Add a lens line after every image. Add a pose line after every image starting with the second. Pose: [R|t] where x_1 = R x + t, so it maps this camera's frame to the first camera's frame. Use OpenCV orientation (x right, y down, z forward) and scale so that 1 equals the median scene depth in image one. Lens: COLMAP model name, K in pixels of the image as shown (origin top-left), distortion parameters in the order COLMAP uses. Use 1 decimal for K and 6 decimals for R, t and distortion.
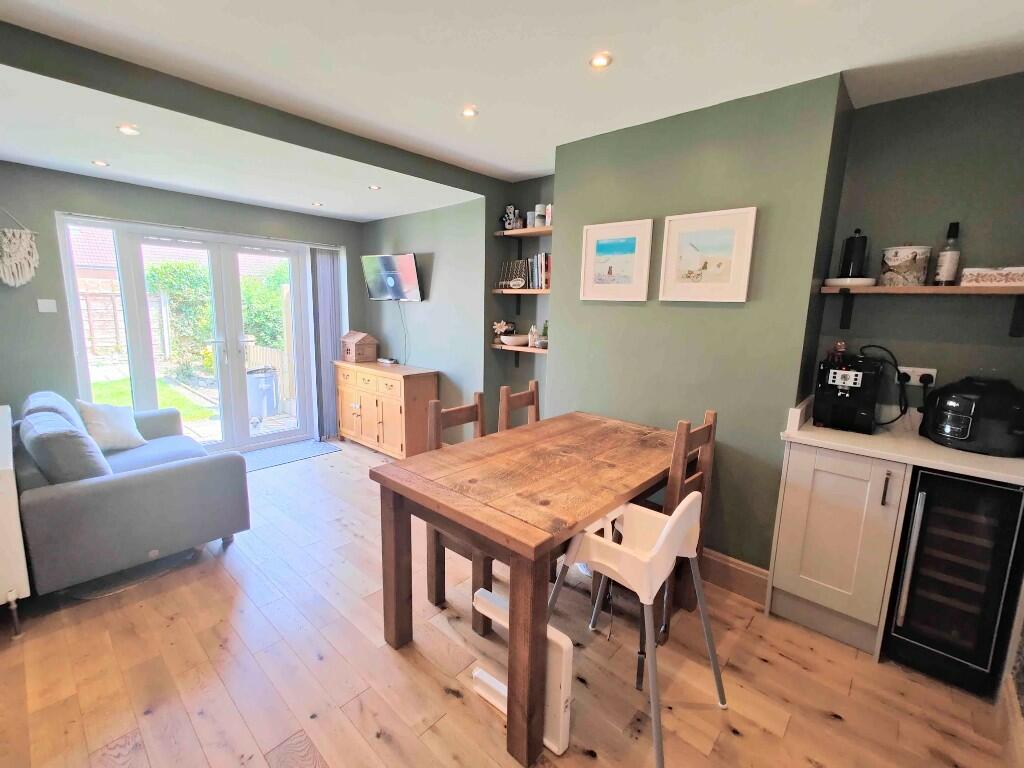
lens RADIAL K [[447.3, 0, 510.8], [0, 447.3, 380.1], [0, 0, 1]] dist [-0.013919, -0.000648]
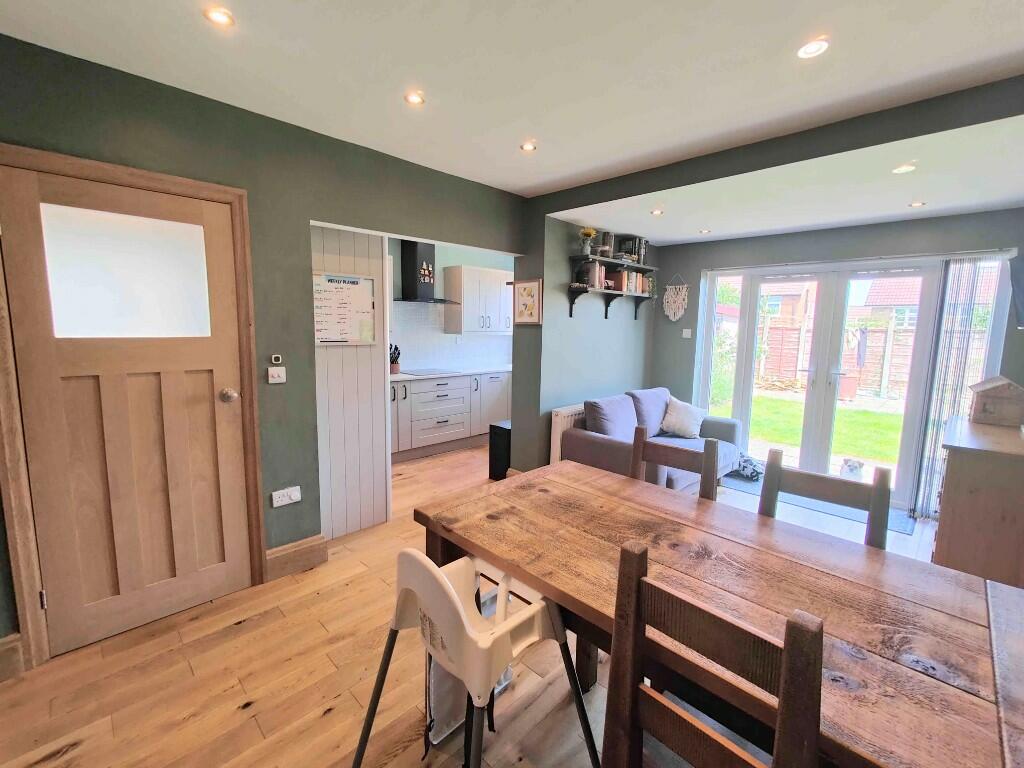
lens RADIAL K [[447.3, 0, 509.5], [0, 447.3, 379.3], [0, 0, 1]] dist [-0.013919, -0.000648]
pose [[-0.059011, 0.094664, -0.993759, 0.813758], [-0.183365, 0.977528, 0.104006, -0.103091], [0.981272, 0.188358, -0.040327, 0.814374]]
